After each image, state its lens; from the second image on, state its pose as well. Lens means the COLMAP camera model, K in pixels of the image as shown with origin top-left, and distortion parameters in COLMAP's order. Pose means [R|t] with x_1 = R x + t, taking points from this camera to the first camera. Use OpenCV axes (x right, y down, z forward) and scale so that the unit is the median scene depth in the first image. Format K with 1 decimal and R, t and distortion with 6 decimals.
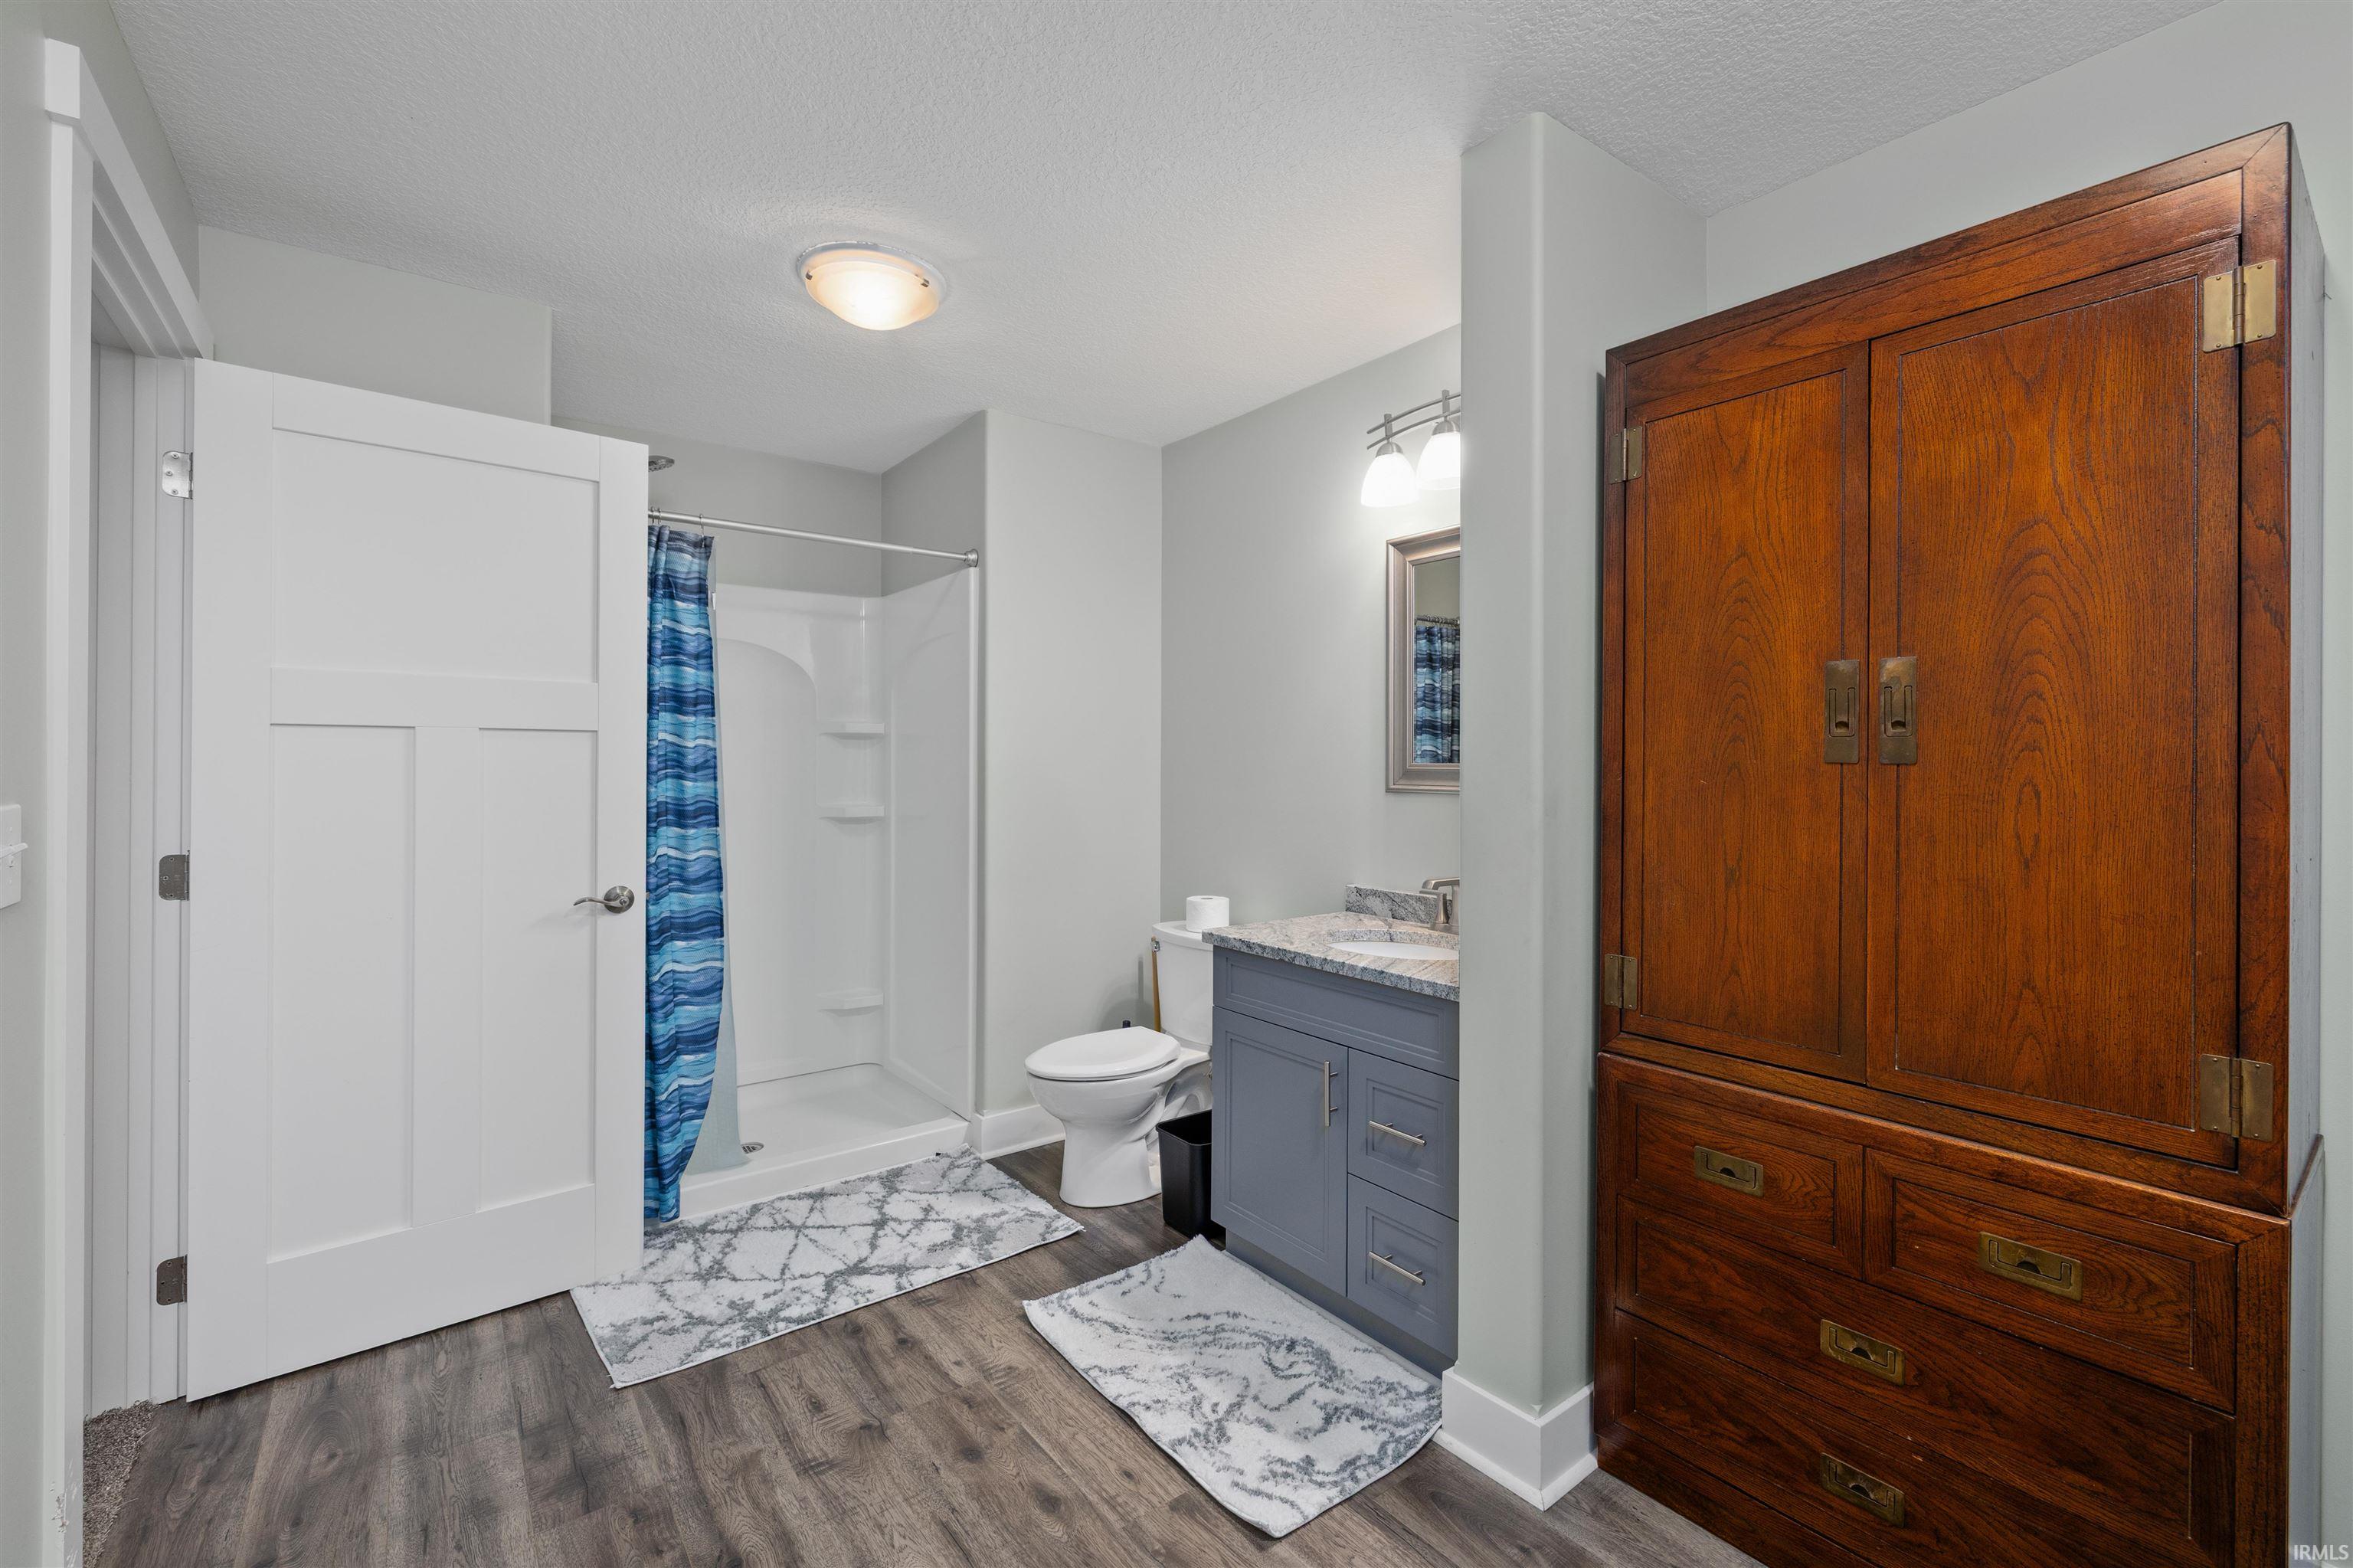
lens RADIAL K [[995.7, 0, 1171.2], [0, 995.7, 748.4], [0, 0, 1]] dist [-0.000387, -0.000013]
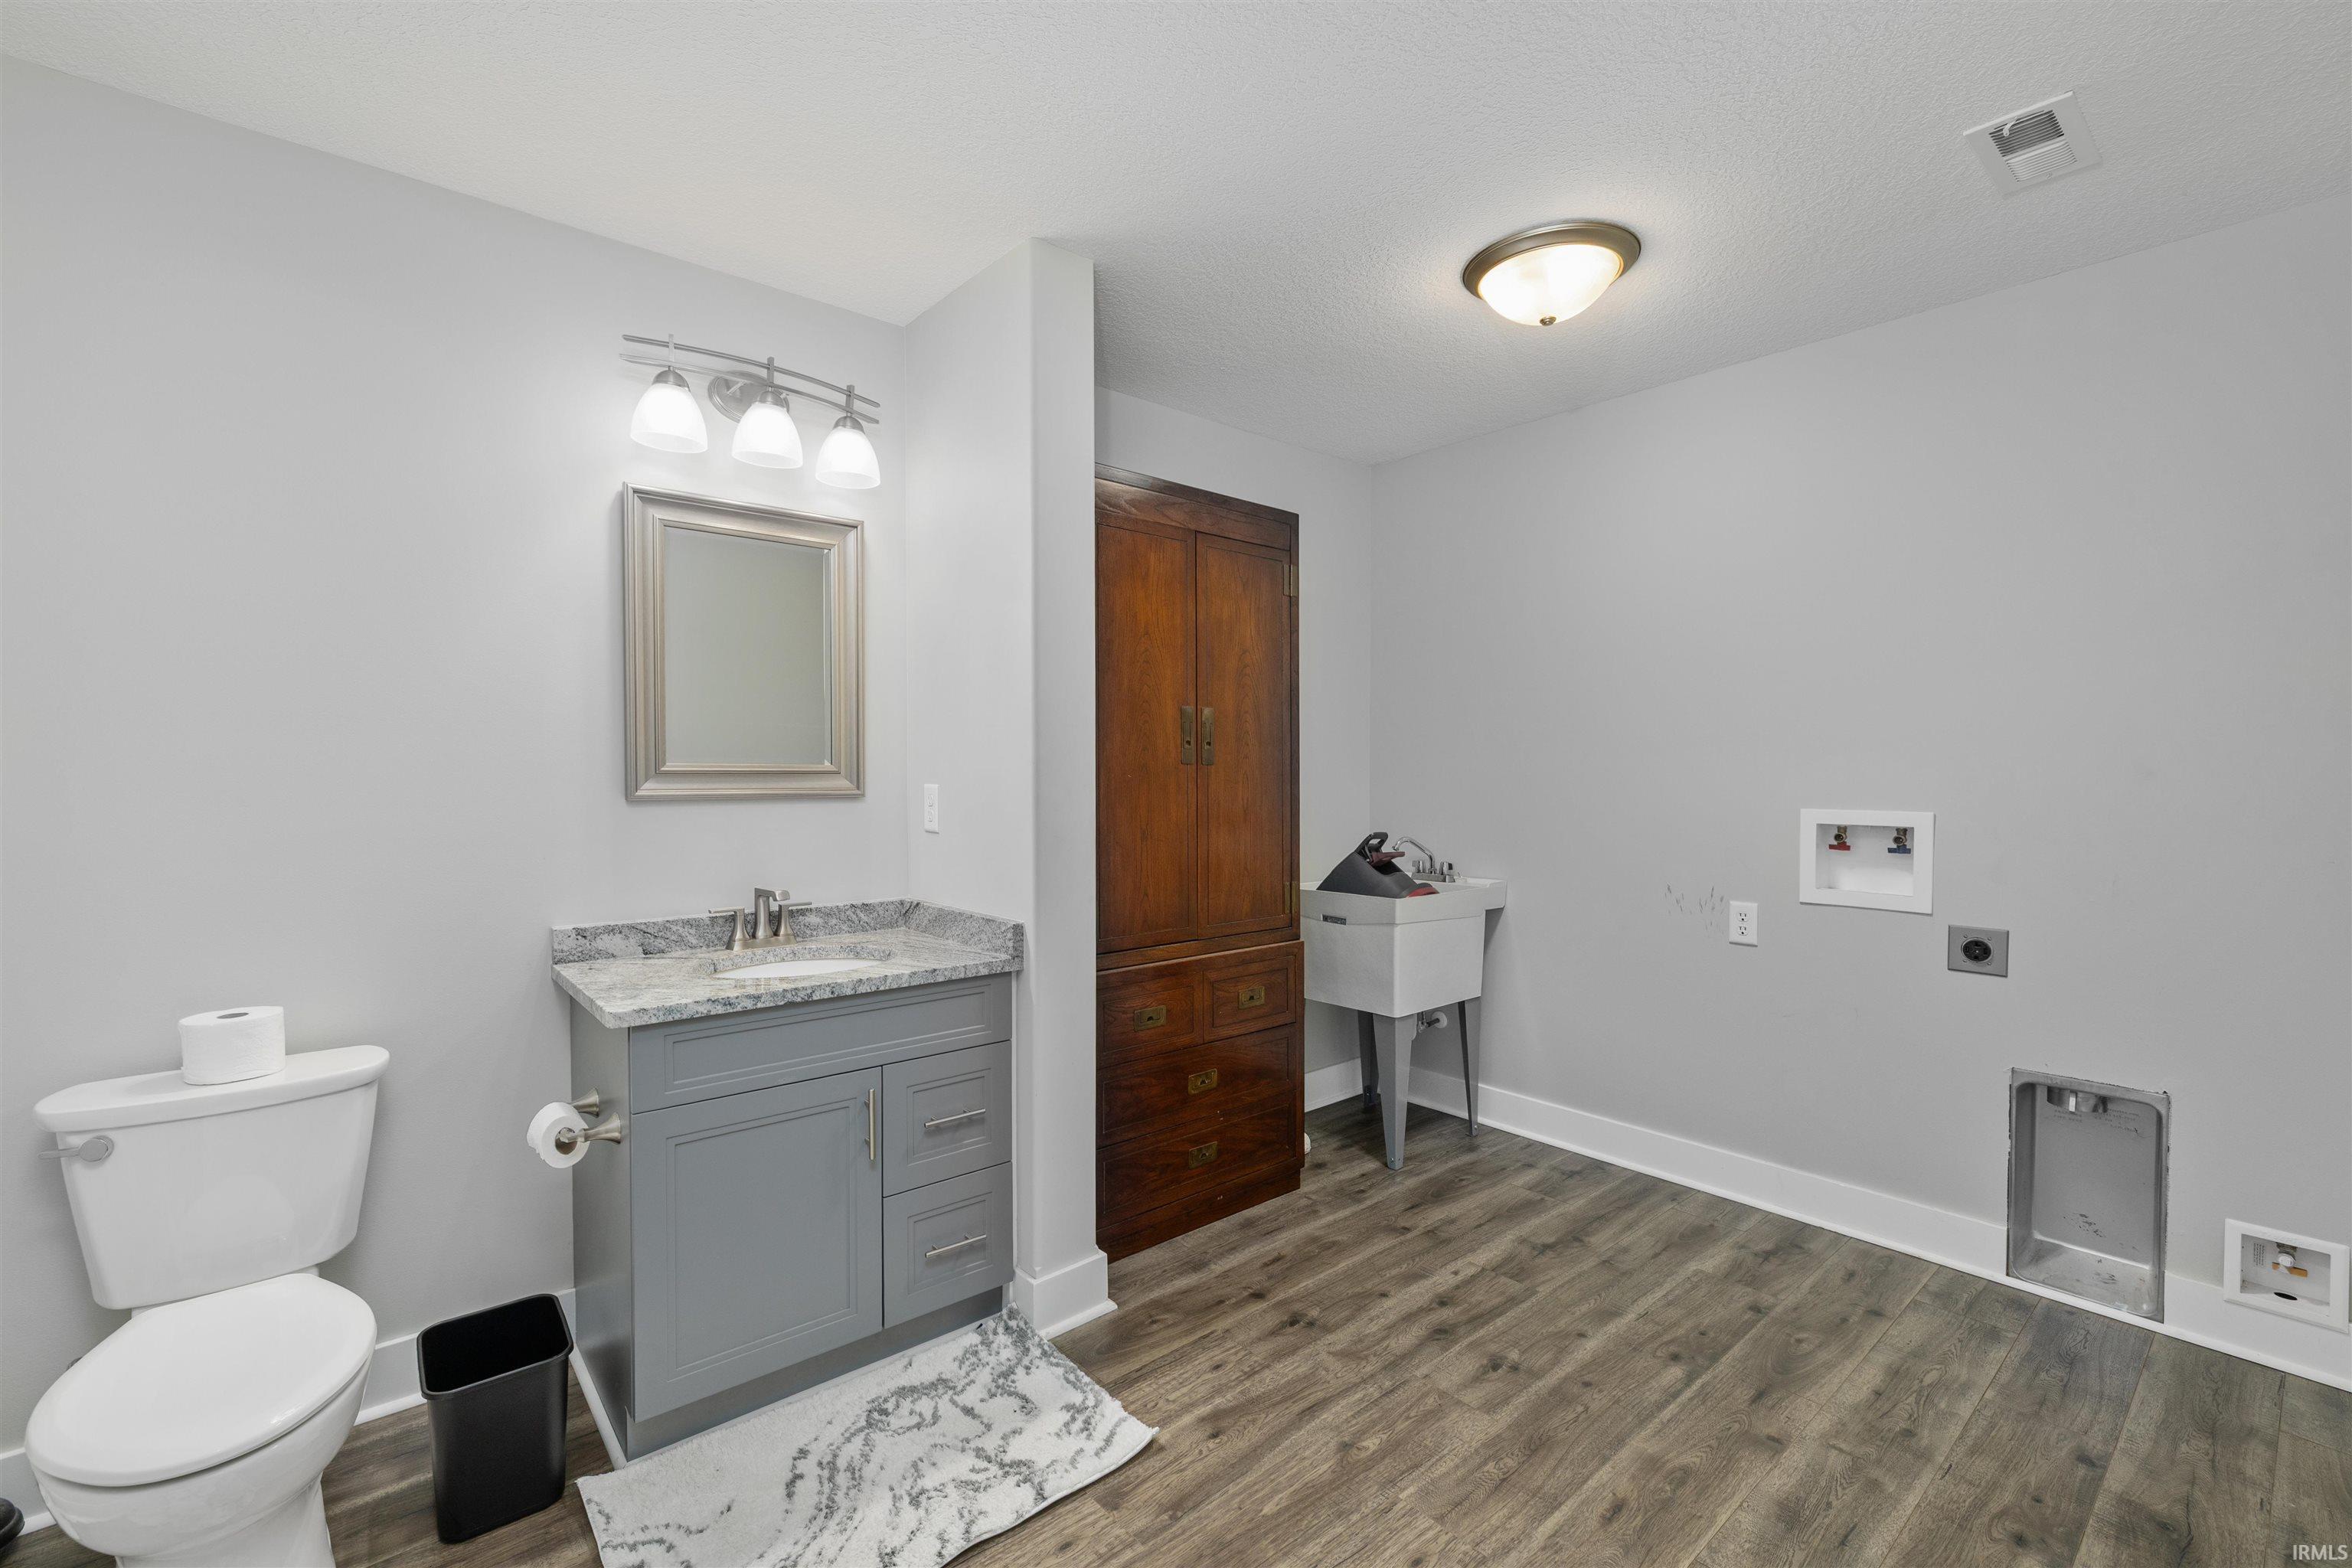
lens RADIAL K [[991.0, 0, 1167.6], [0, 991.0, 772.1], [0, 0, 1]] dist [-0.002955, 0.000044]
pose [[-0.044154, -0.006613, 0.999003, -1.012685], [-0.014559, 0.999876, 0.005975, 0.017880], [-0.998919, -0.014281, -0.044245, 1.026184]]
